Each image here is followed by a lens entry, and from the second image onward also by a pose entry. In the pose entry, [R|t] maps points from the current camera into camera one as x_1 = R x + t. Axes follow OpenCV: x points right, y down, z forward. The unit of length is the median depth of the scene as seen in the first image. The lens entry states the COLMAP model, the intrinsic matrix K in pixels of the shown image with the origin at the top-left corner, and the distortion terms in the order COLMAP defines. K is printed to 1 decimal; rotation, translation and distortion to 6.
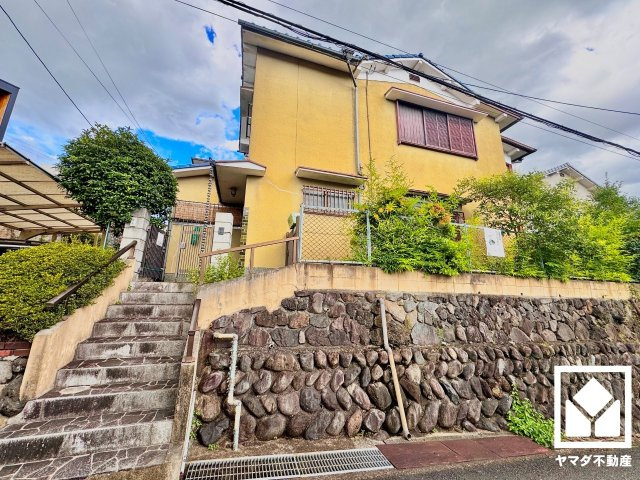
lens RADIAL K [[255.1, 0, 318.7], [0, 255.1, 238.5], [0, 0, 1]] dist [-0.000895, 0.000088]
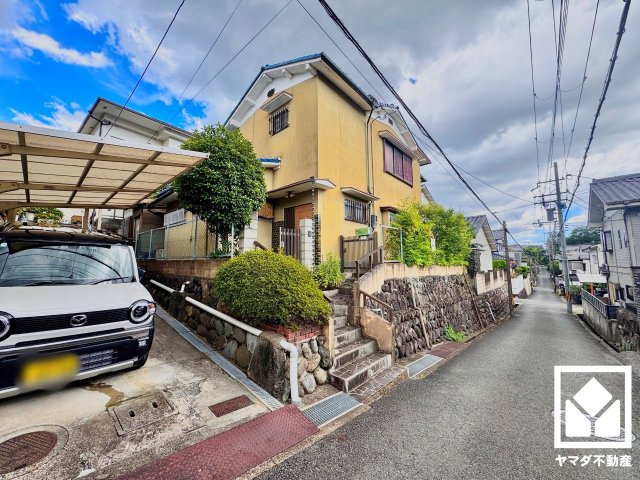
lens RADIAL K [[255.1, 0, 318.7], [0, 255.1, 238.5], [0, 0, 1]] dist [-0.000895, 0.000088]
pose [[0.856240, 0.041848, 0.514880, -1.162005], [-0.104780, 0.990064, 0.093780, -0.152330], [-0.505840, -0.134247, 0.852117, -0.136439]]
